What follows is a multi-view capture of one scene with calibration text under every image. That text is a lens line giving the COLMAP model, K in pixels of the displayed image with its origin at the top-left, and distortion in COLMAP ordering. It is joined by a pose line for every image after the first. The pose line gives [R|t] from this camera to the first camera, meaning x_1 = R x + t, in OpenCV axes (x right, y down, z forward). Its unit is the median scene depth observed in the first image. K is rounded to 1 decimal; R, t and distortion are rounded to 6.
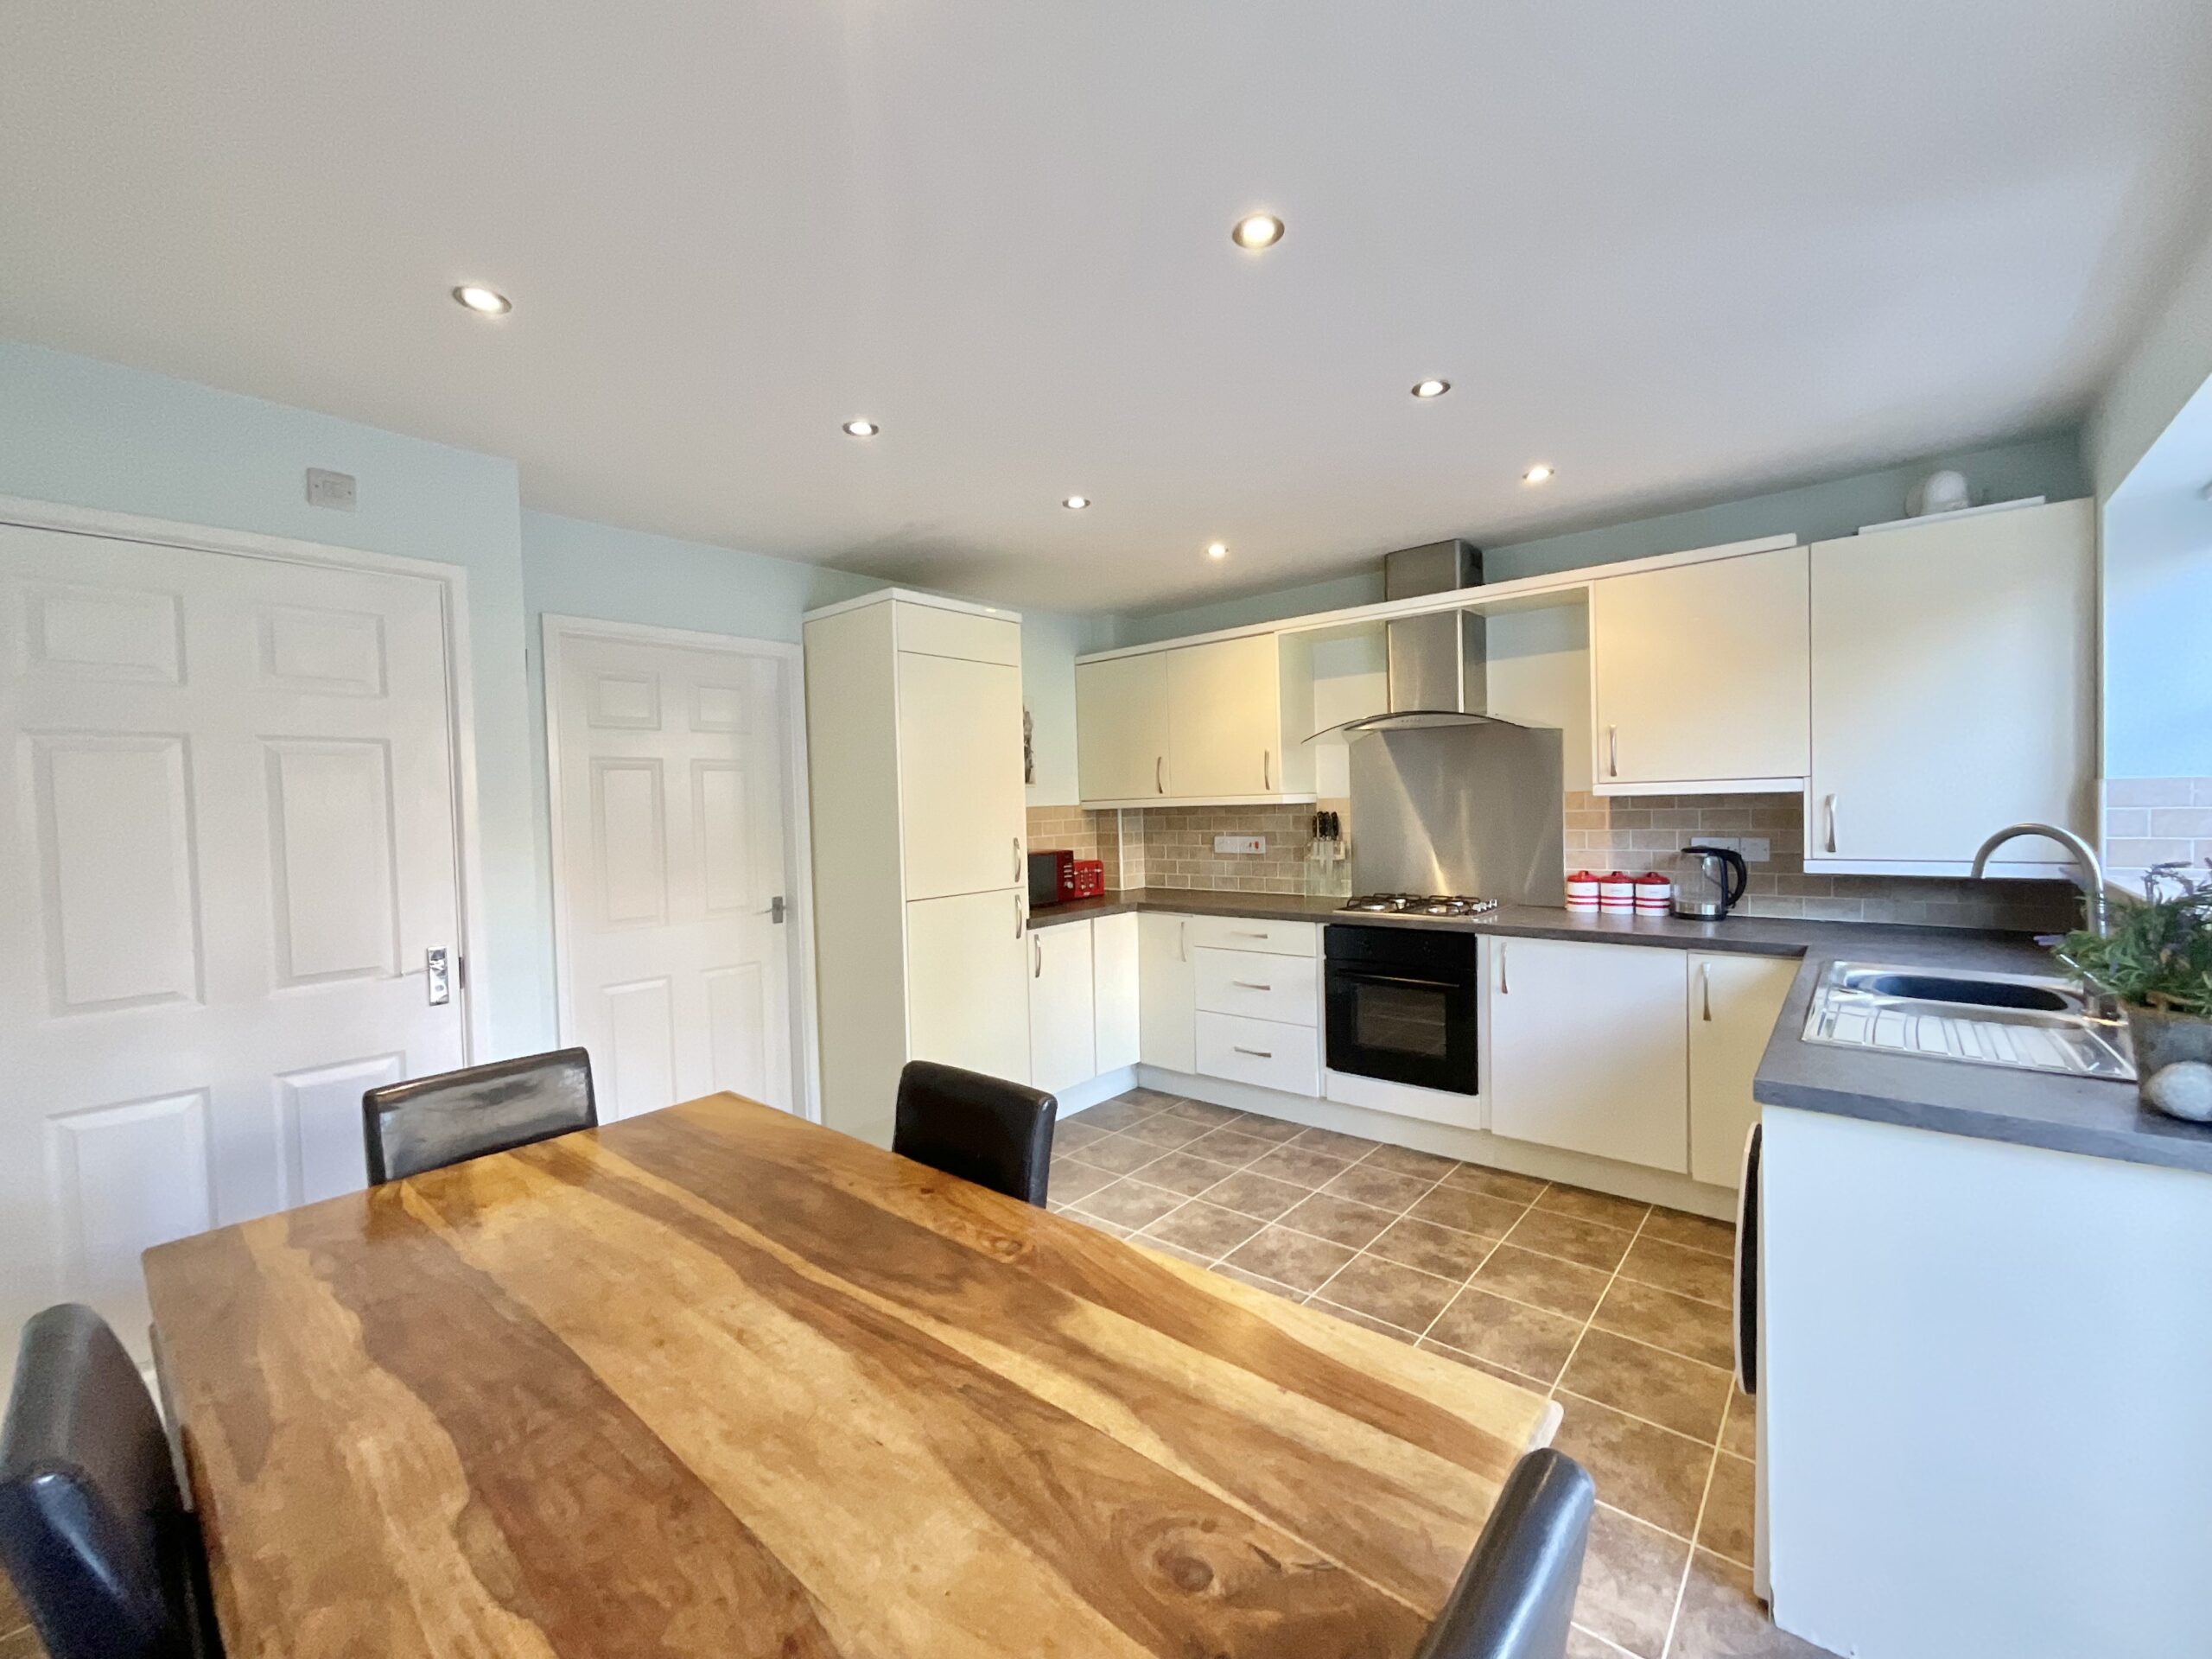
lens RADIAL K [[901.6, 0, 1105.0], [0, 901.6, 826.3], [0, 0, 1]] dist [-0.007609, 0.002833]
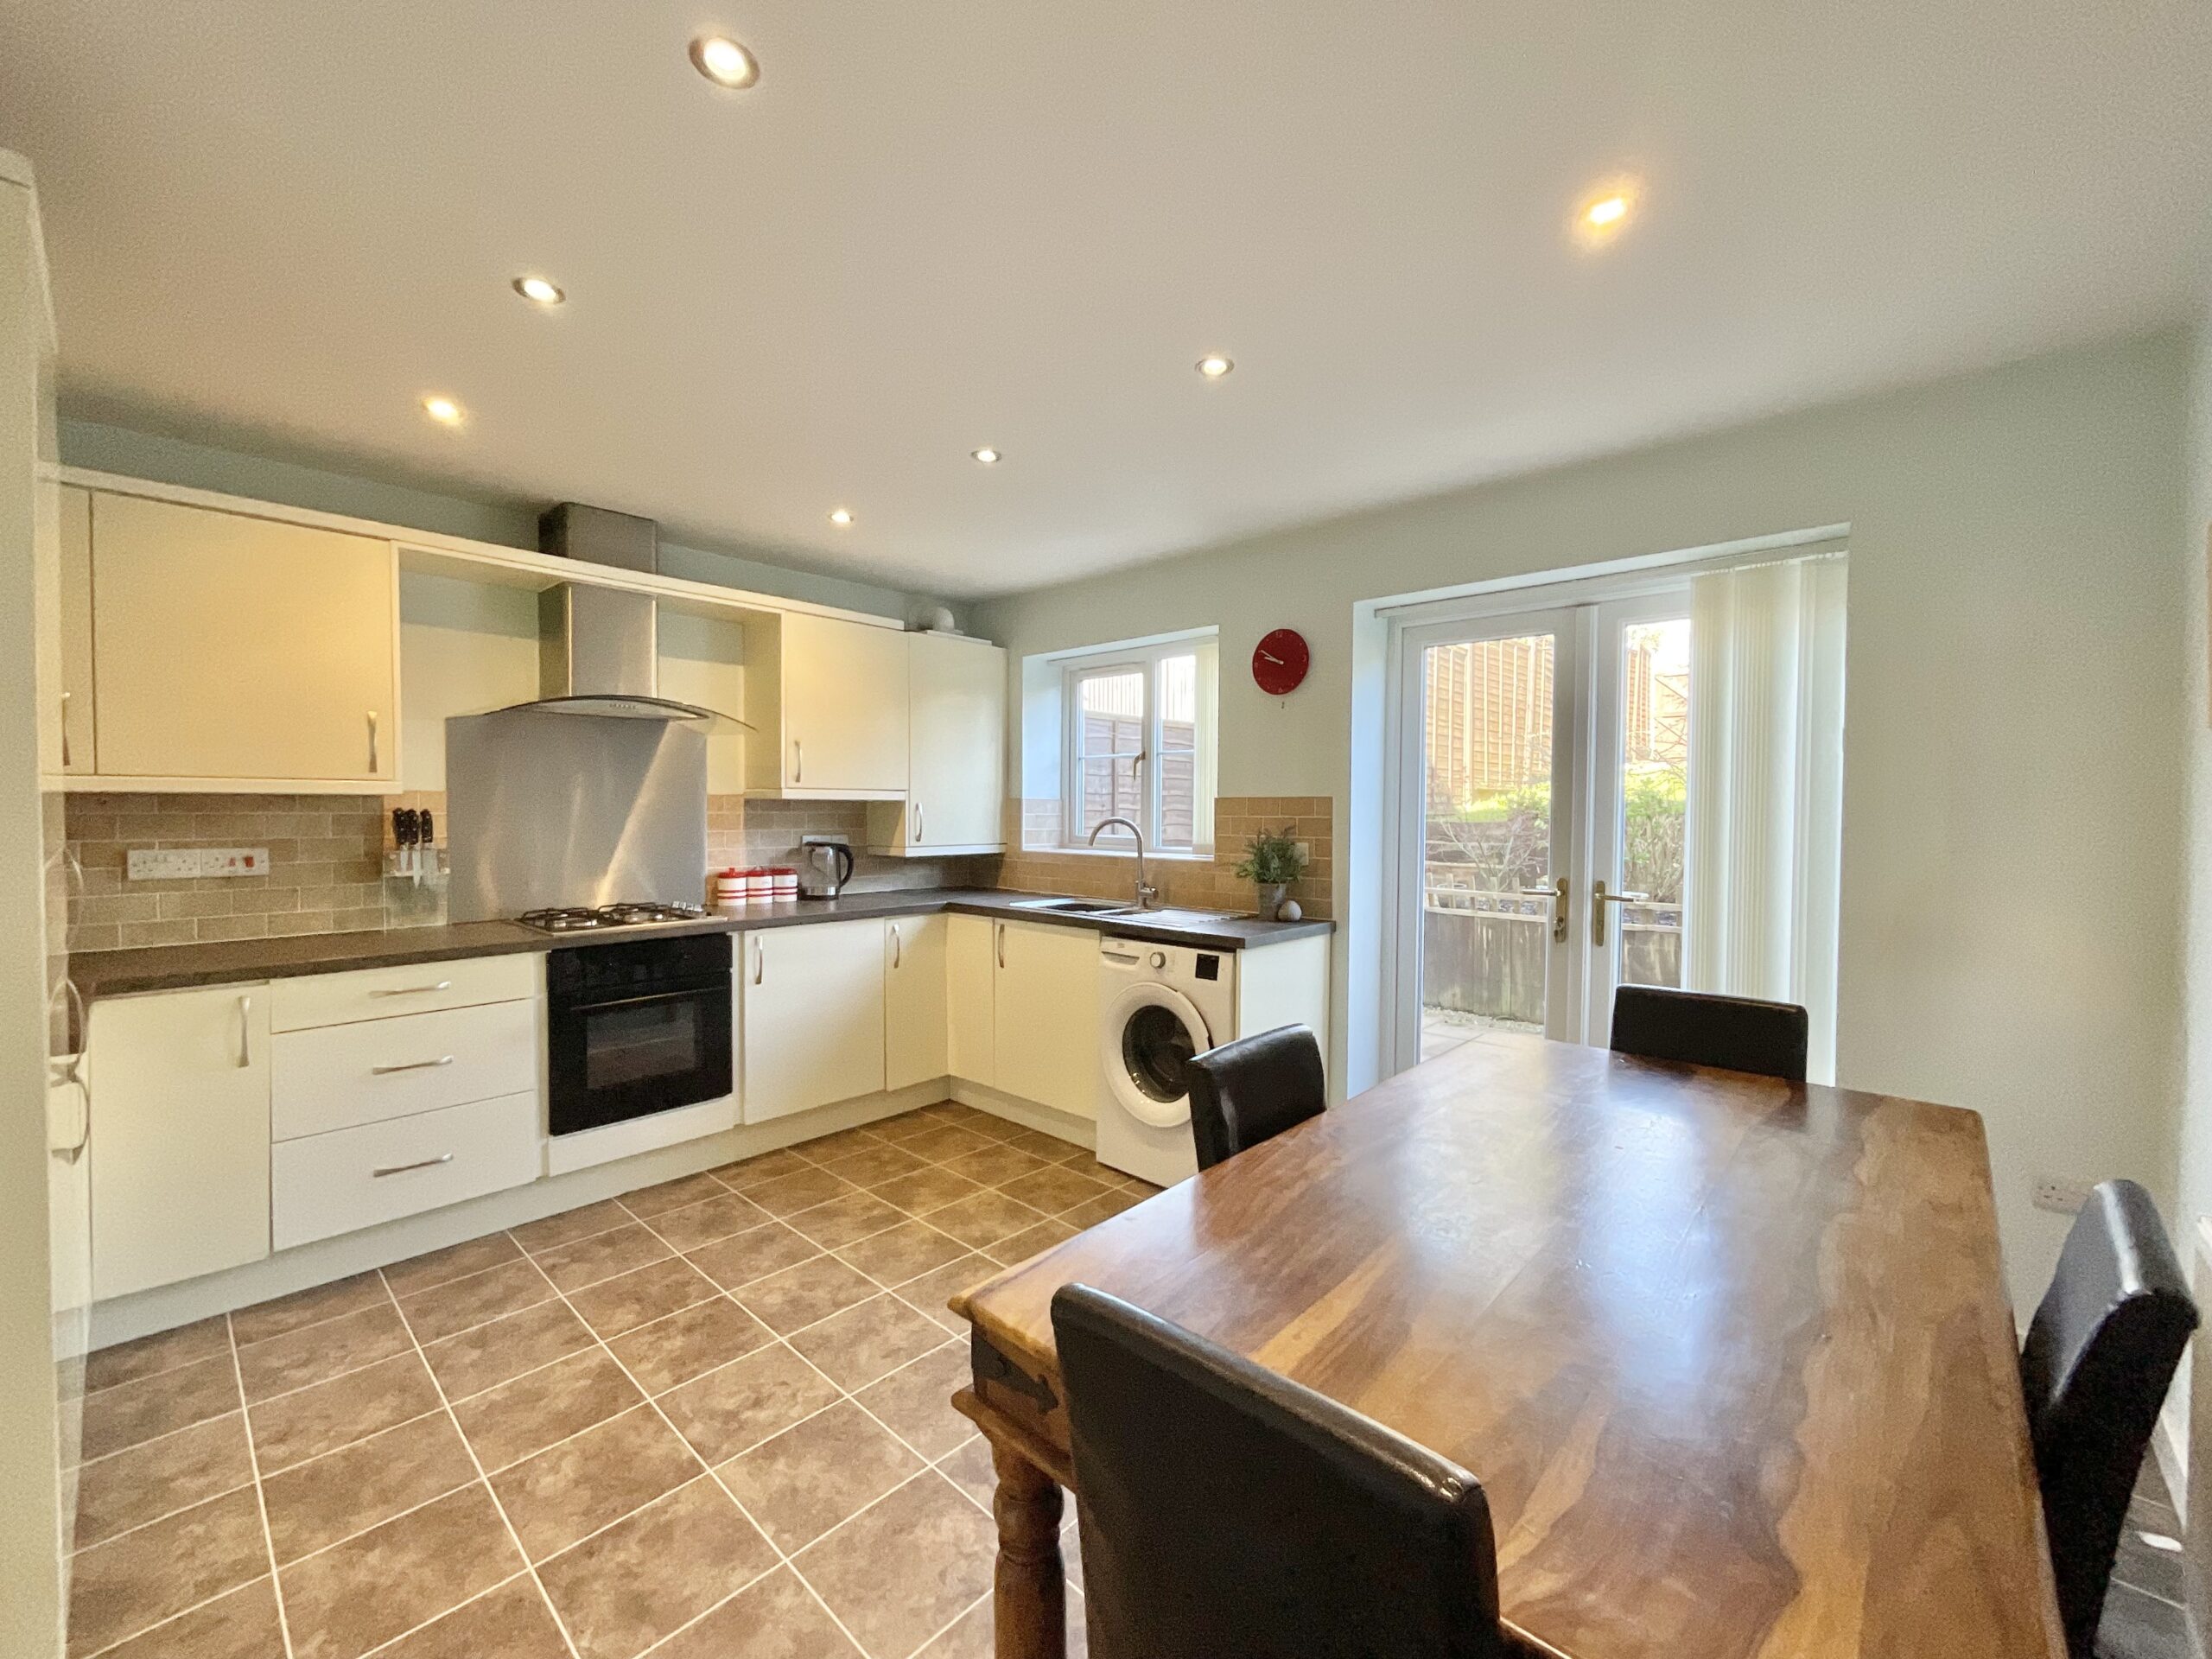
lens RADIAL K [[901.6, 0, 1103.4], [0, 901.6, 824.7], [0, 0, 1]] dist [-0.007609, 0.002833]
pose [[0.040790, 0.009077, 0.999127, -0.559410], [0.021289, 0.999724, -0.009951, 0.018987], [-0.998941, 0.021677, 0.040585, 0.531100]]
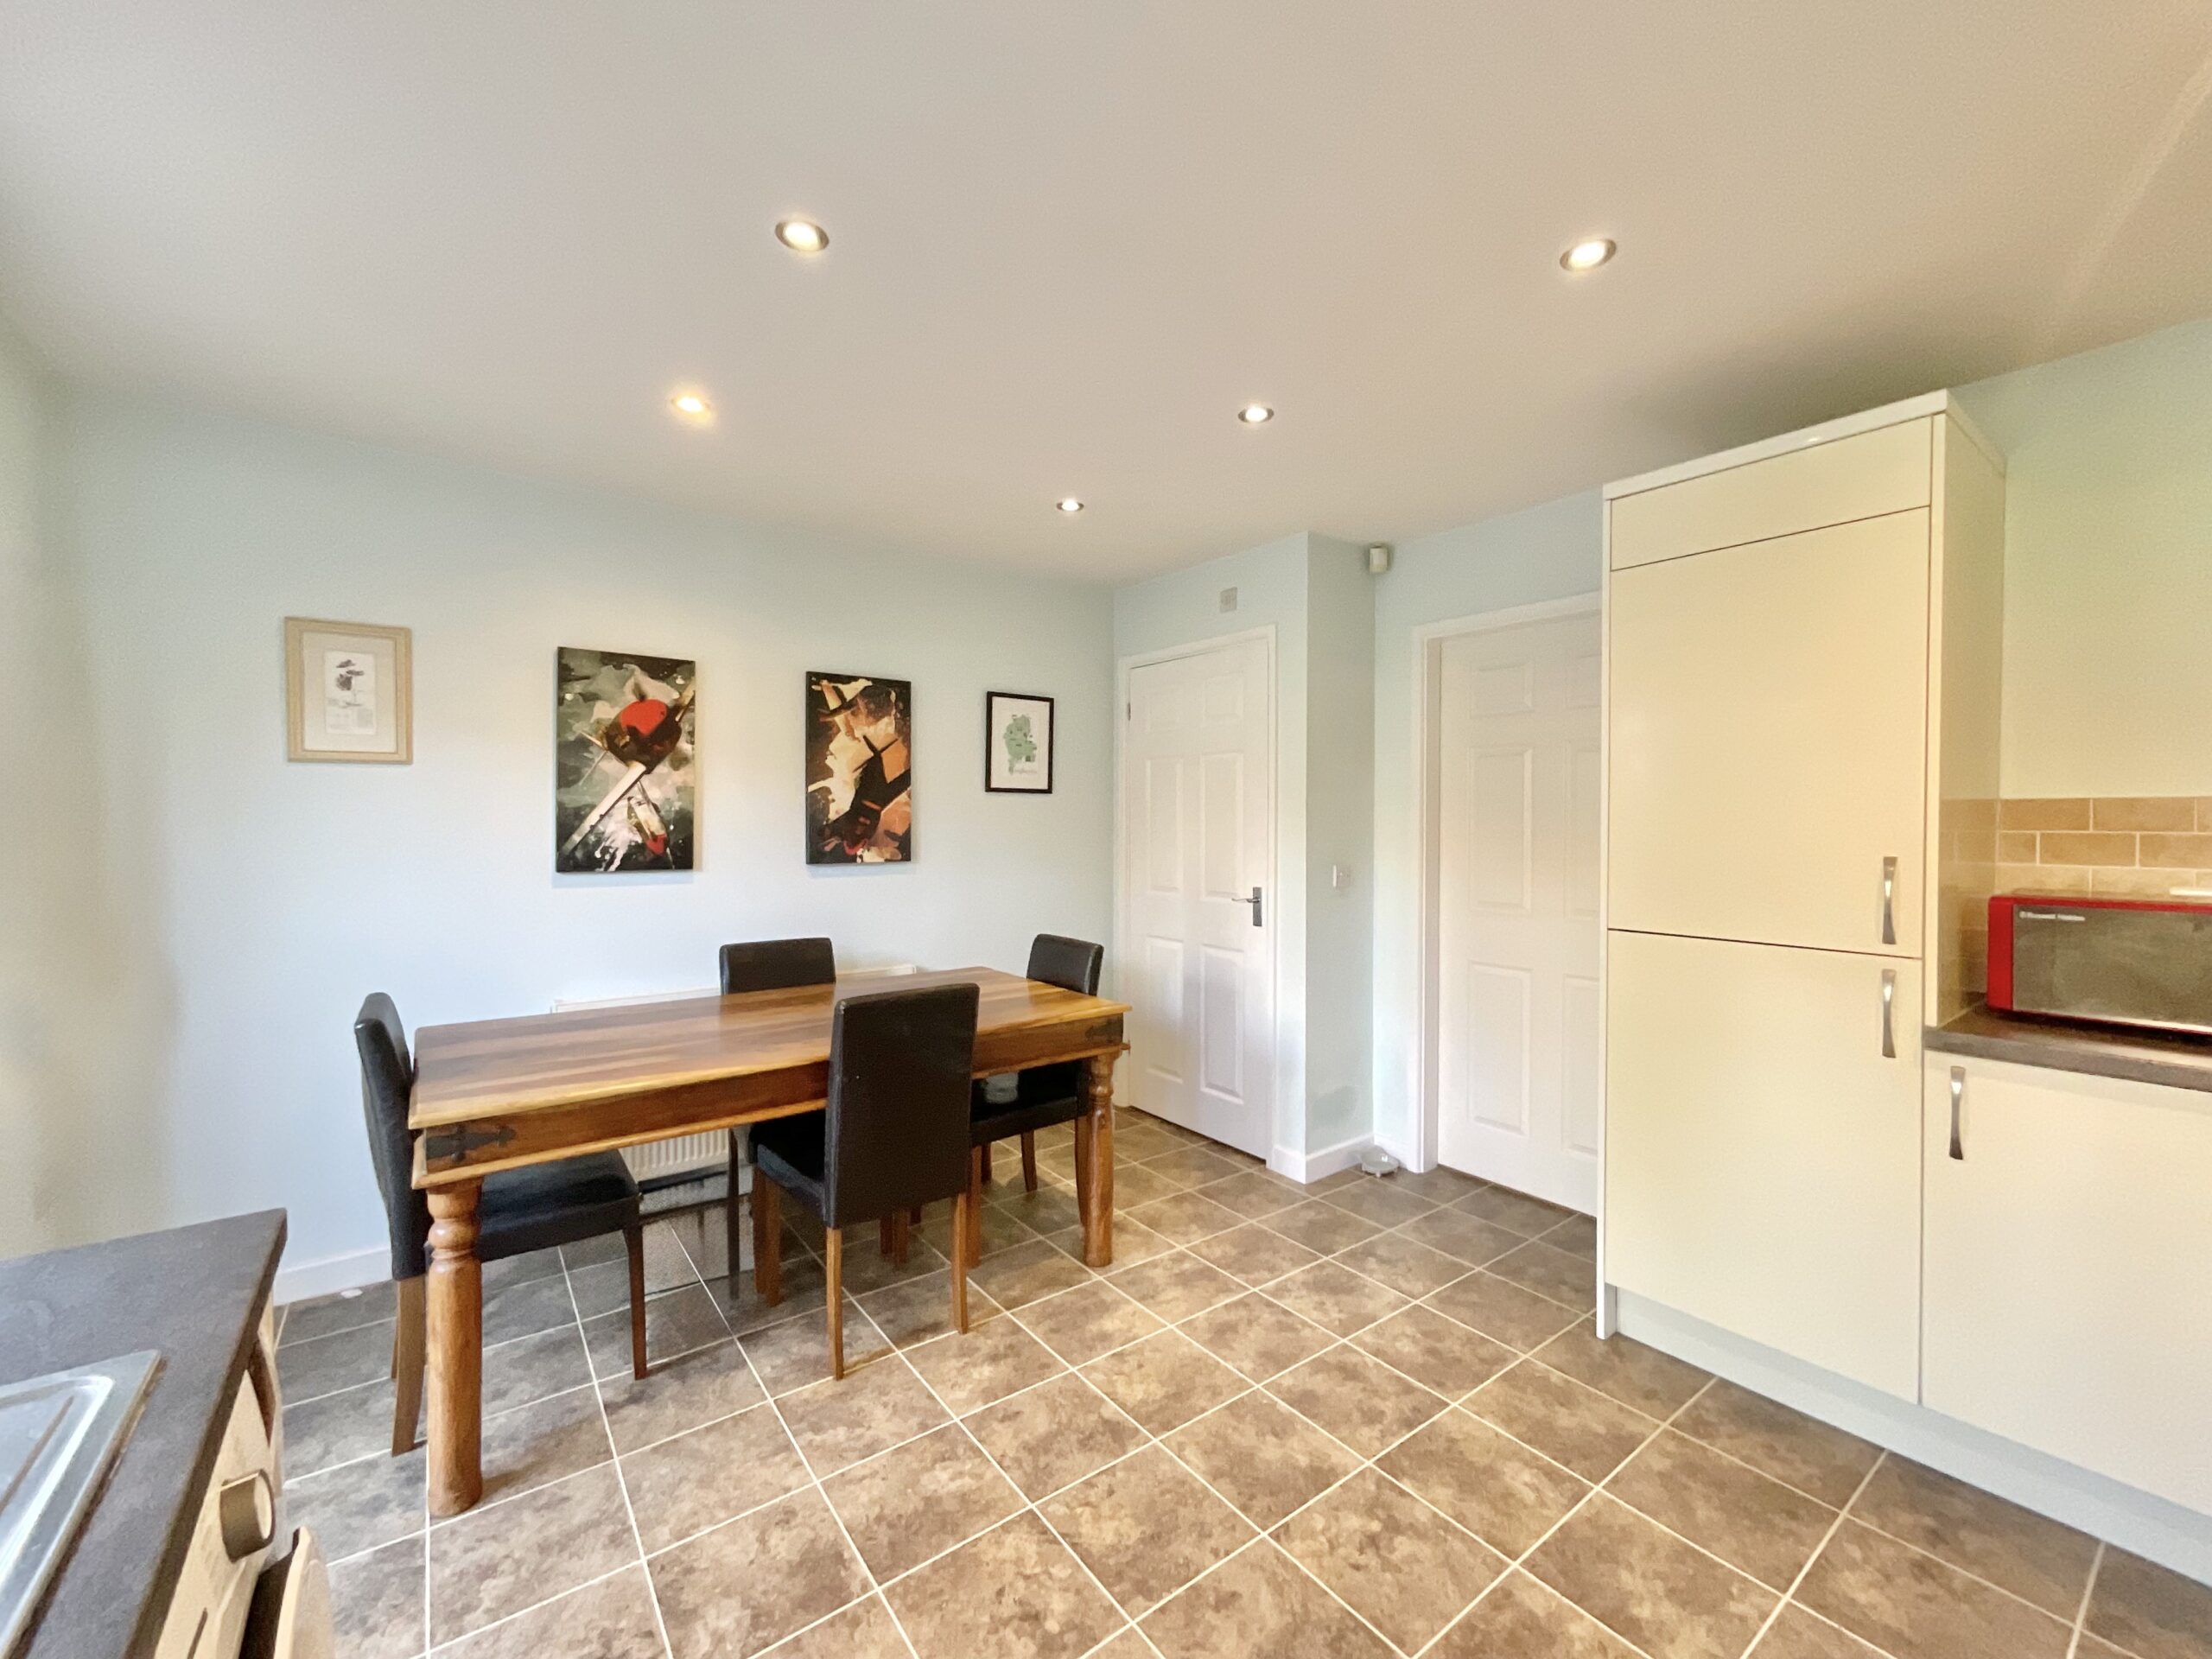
lens RADIAL K [[901.6, 0, 1101.7], [0, 901.6, 835.0], [0, 0, 1]] dist [-0.007609, 0.002833]
pose [[-0.221091, 0.044331, -0.974245, 0.527563], [-0.024080, 0.998414, 0.050896, -0.015101], [0.974956, 0.034713, -0.219673, 0.743839]]
